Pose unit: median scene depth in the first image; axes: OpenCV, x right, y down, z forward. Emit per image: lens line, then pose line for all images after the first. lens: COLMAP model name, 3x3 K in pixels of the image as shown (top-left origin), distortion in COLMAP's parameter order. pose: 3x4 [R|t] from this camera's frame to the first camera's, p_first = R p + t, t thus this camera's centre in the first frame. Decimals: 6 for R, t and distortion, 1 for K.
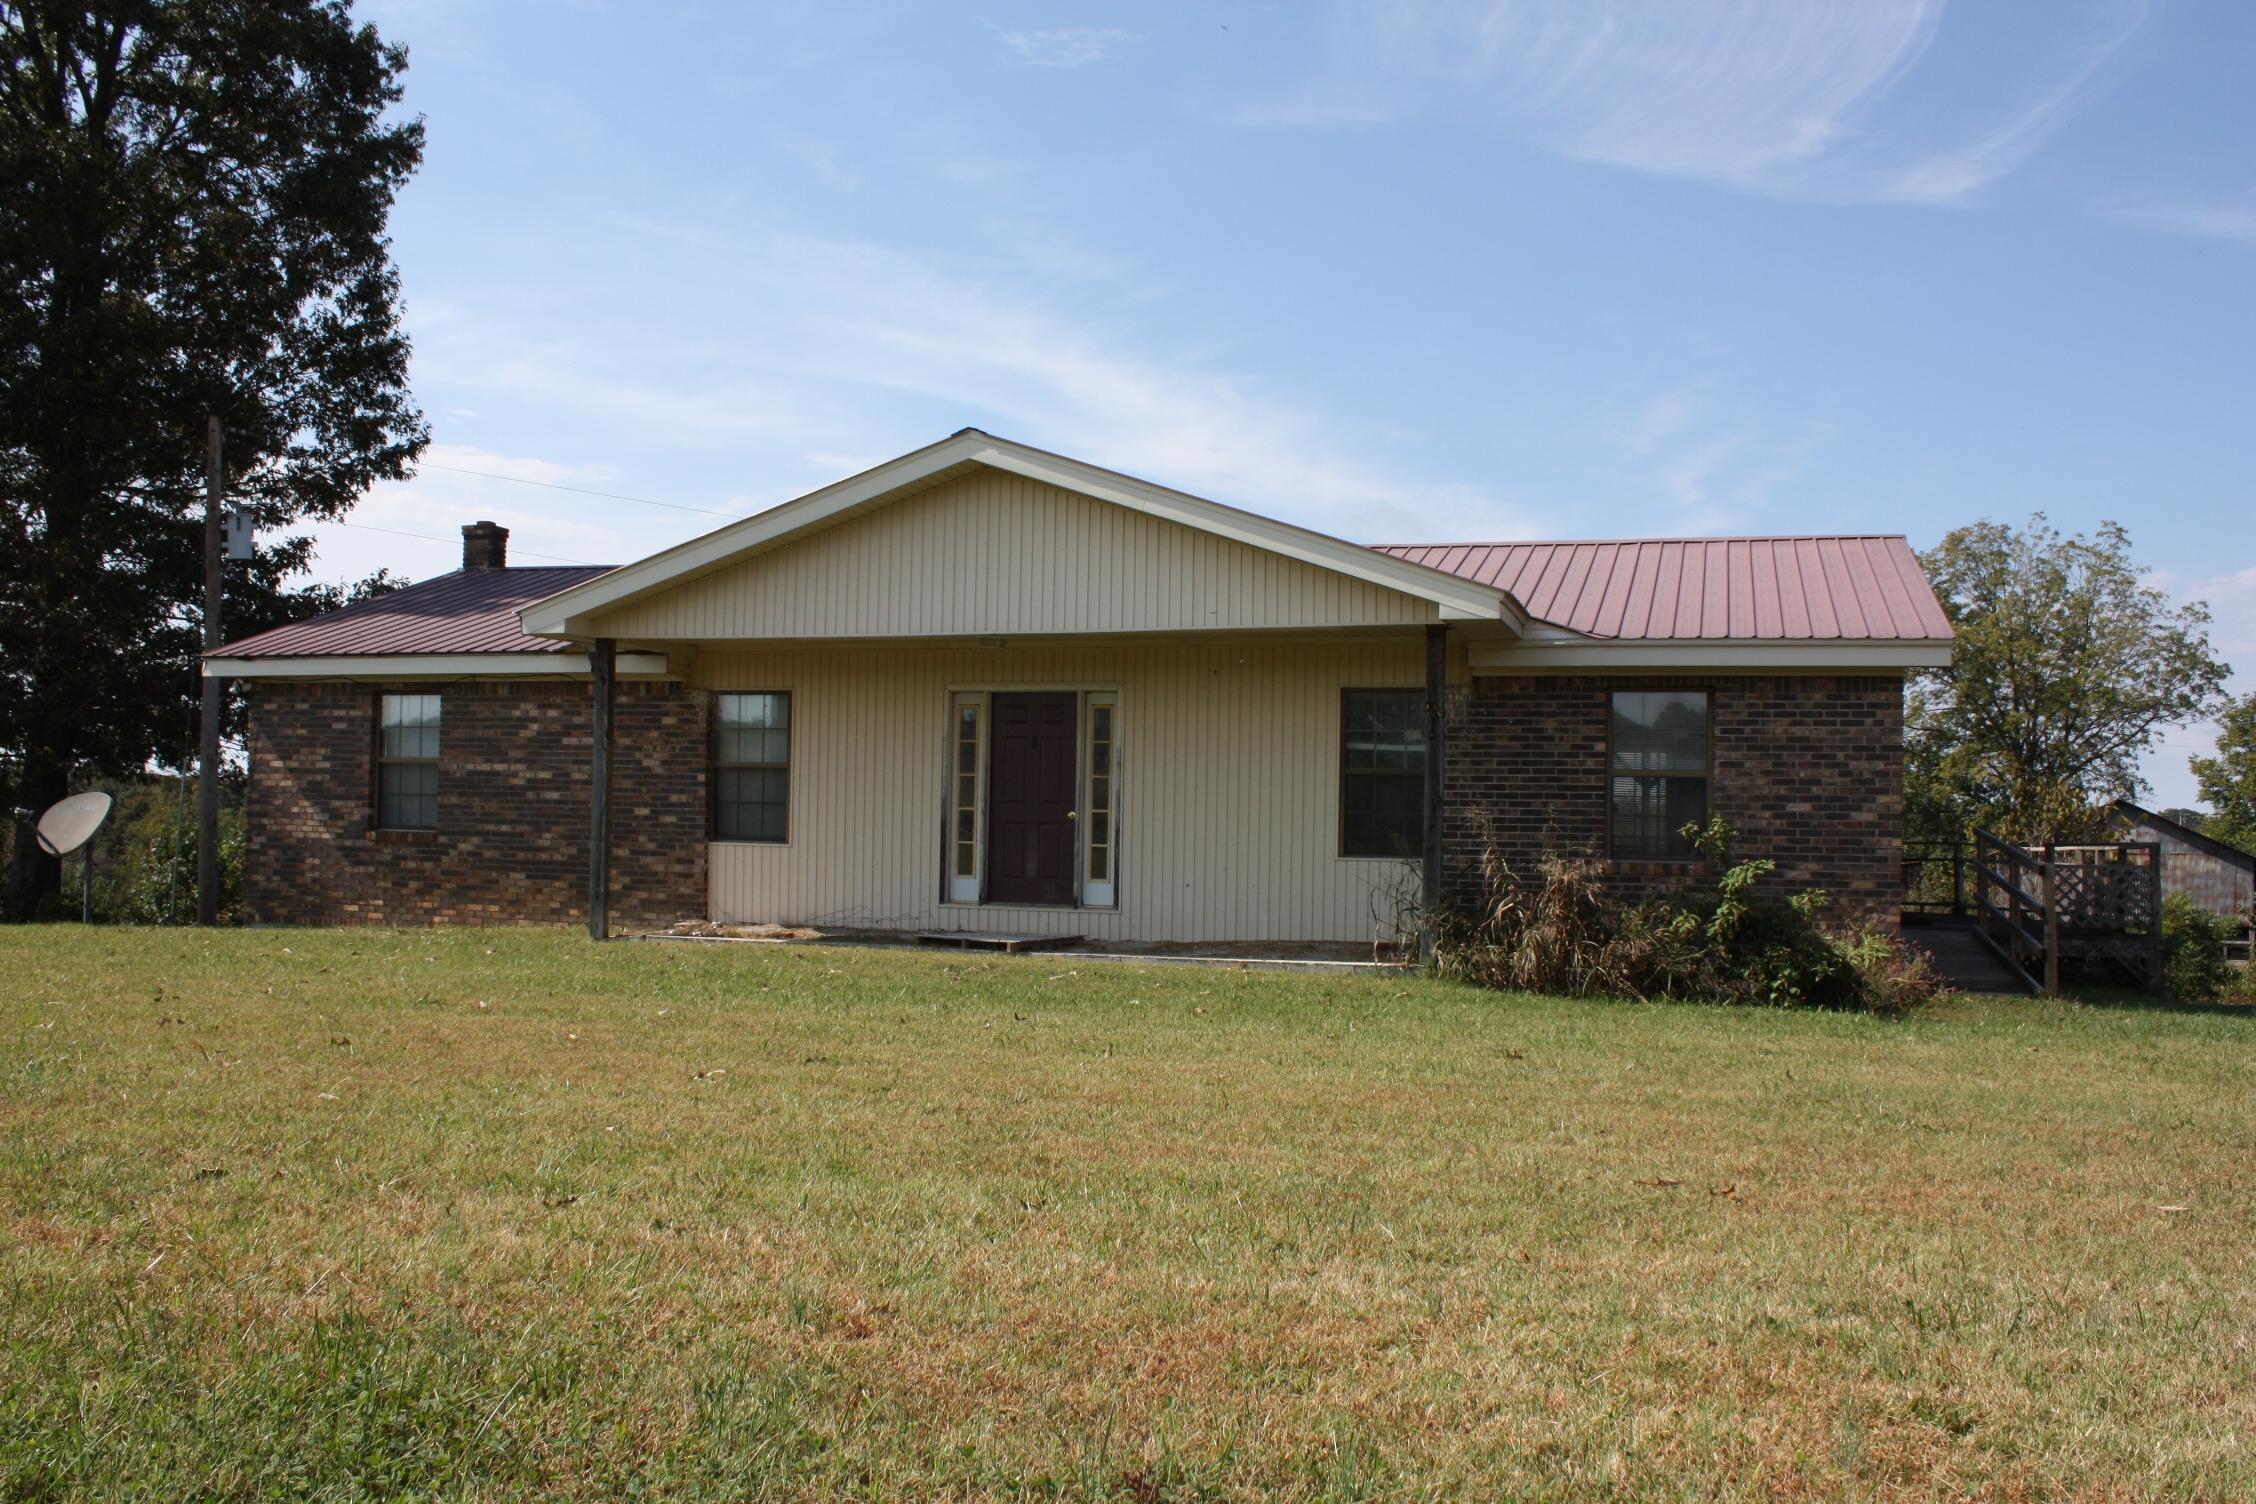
lens RADIAL K [[1856.4, 0, 1097.3], [0, 1856.4, 762.4], [0, 0, 1]] dist [-0.177776, 0.132049]
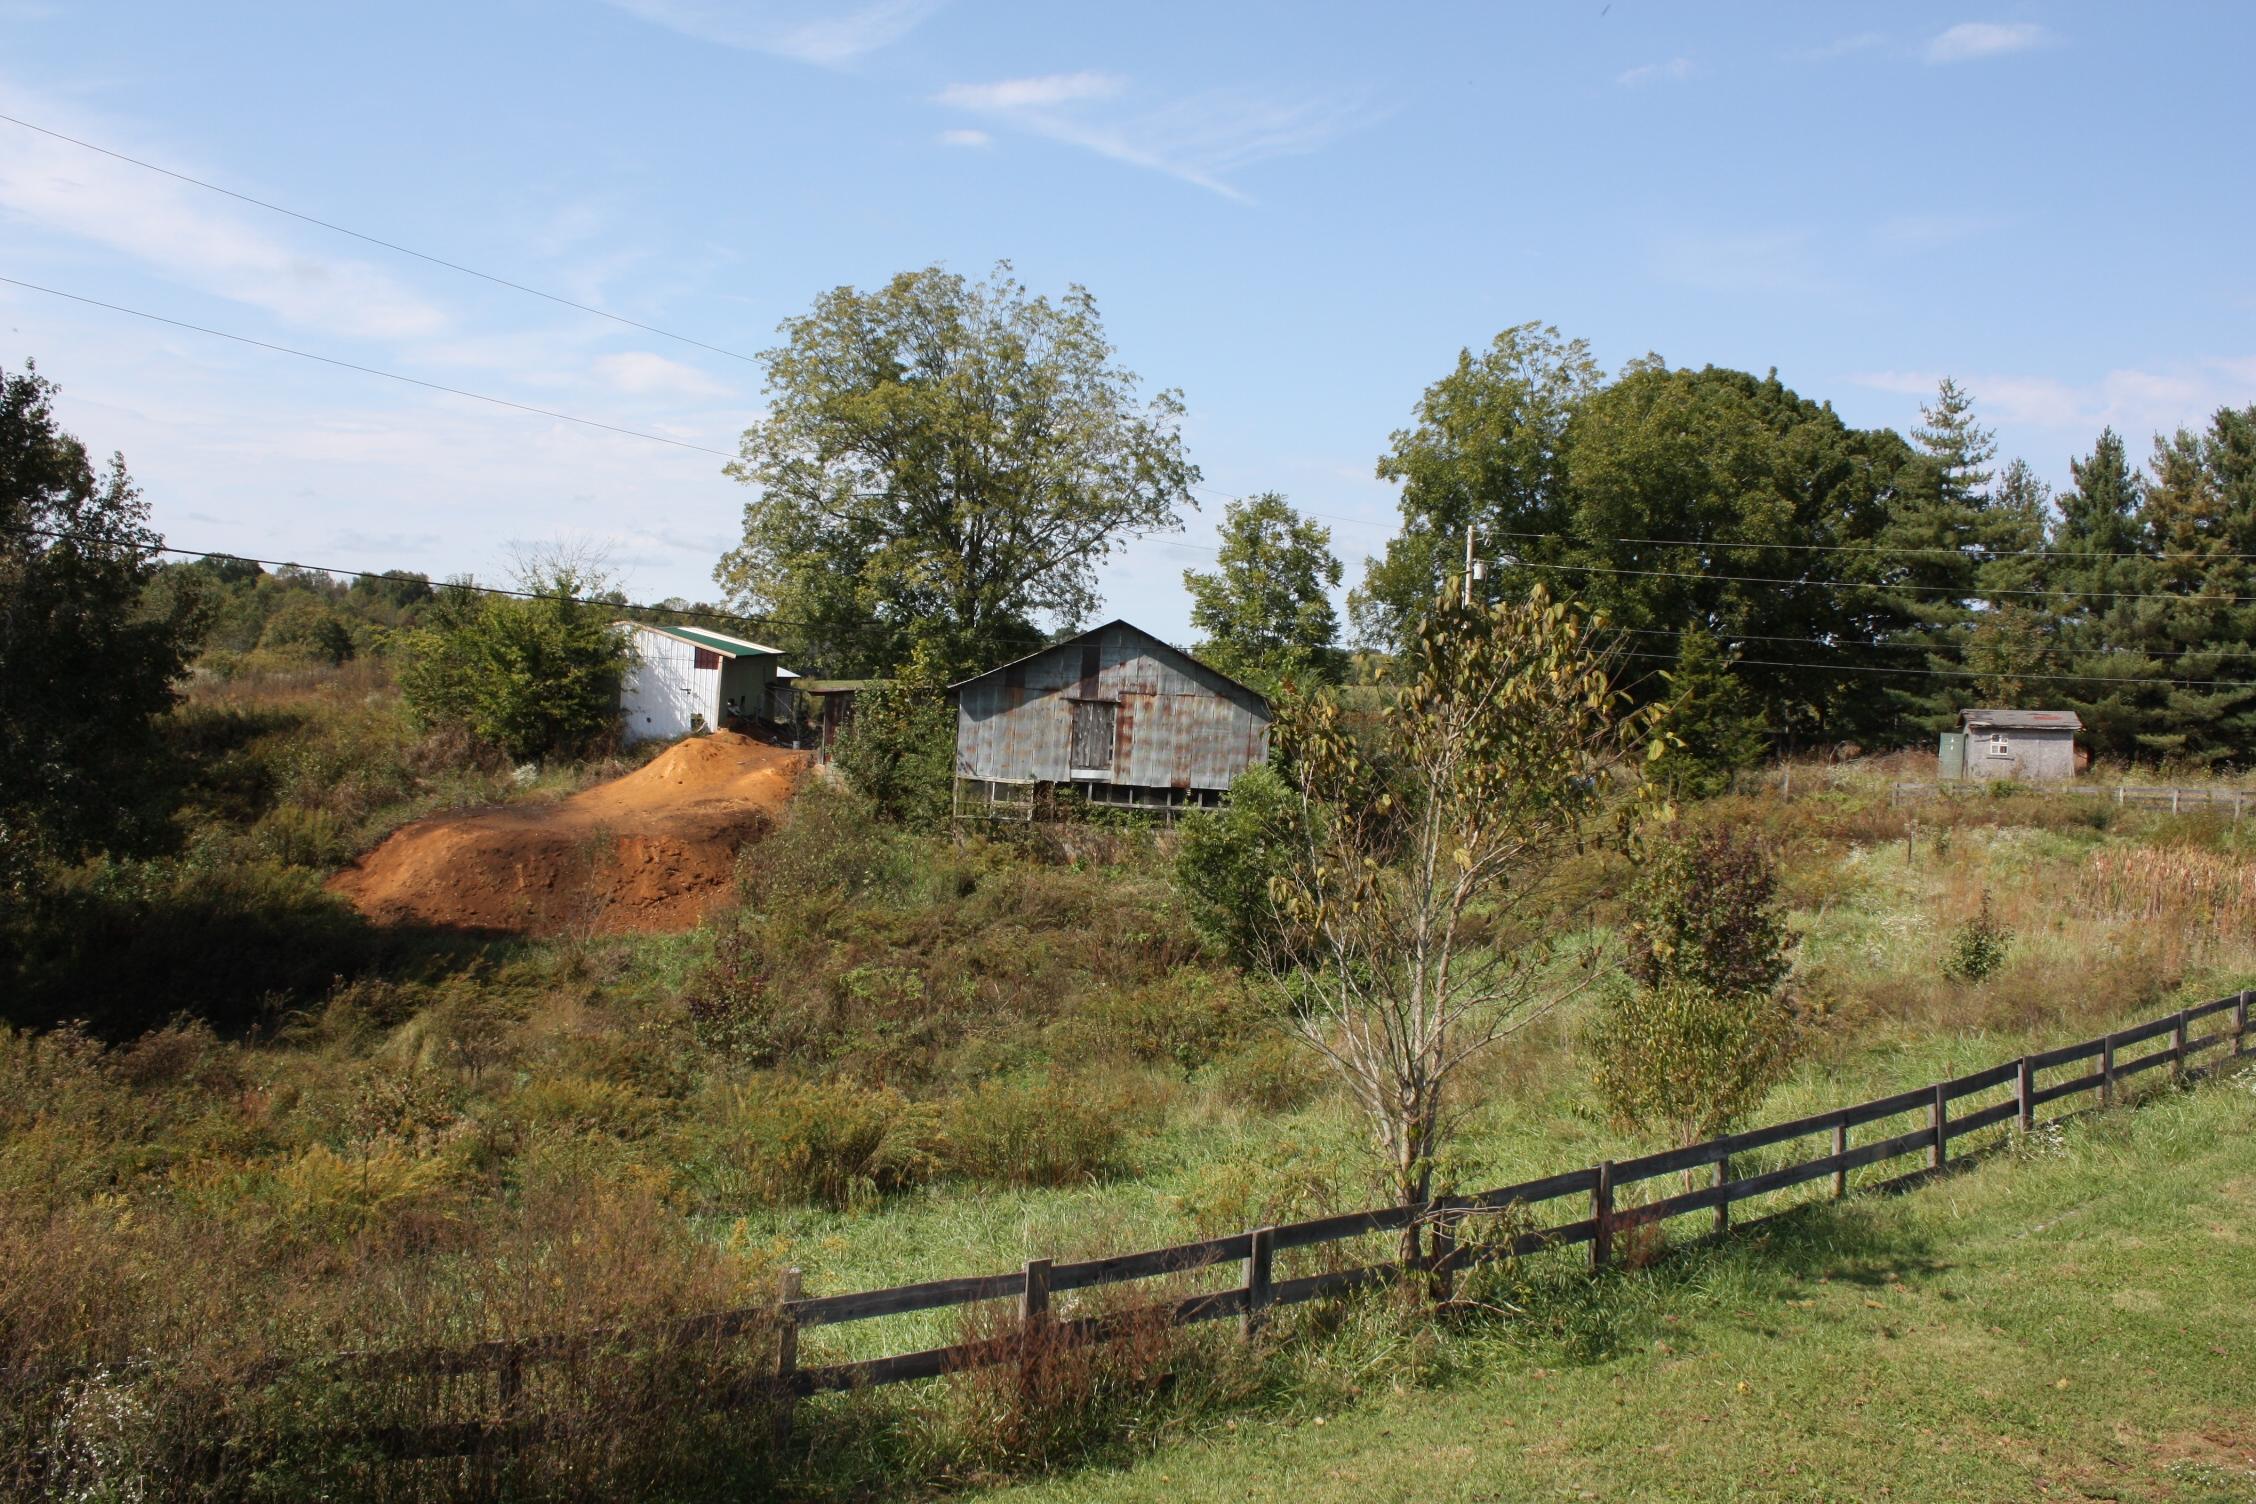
lens RADIAL K [[1856.4, 0, 1097.3], [0, 1856.4, 762.4], [0, 0, 1]] dist [-0.177776, 0.132049]
pose [[0.826642, 0.004199, 0.562712, 0.175230], [-0.067557, 0.993480, 0.091830, 0.013295], [-0.558658, -0.113925, 0.821537, 0.486682]]
